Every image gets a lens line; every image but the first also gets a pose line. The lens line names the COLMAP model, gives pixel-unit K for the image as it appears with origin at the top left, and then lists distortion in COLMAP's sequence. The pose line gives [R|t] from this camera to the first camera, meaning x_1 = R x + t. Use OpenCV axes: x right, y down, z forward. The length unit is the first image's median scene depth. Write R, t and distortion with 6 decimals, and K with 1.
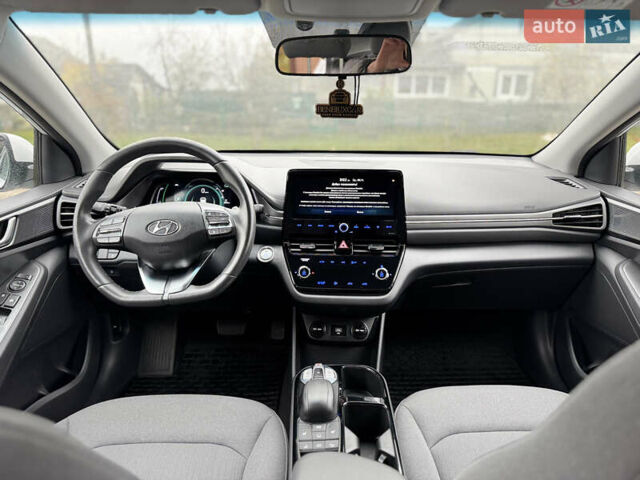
lens RADIAL K [[446.0, 0, 320.0], [0, 446.0, 240.0], [0, 0, 1]] dist [0.083229, -0.099646]
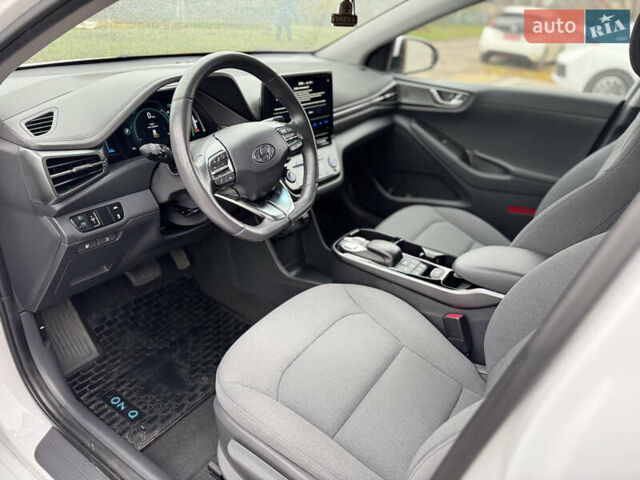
lens RADIAL K [[456.1, 0, 320.0], [0, 456.1, 240.0], [0, 0, 1]] dist [0.028409, -0.042000]
pose [[0.580552, -0.346679, 0.736731, -0.885190], [0.181564, 0.937165, 0.297921, -0.100489], [-0.793722, -0.039194, 0.607017, 0.259908]]
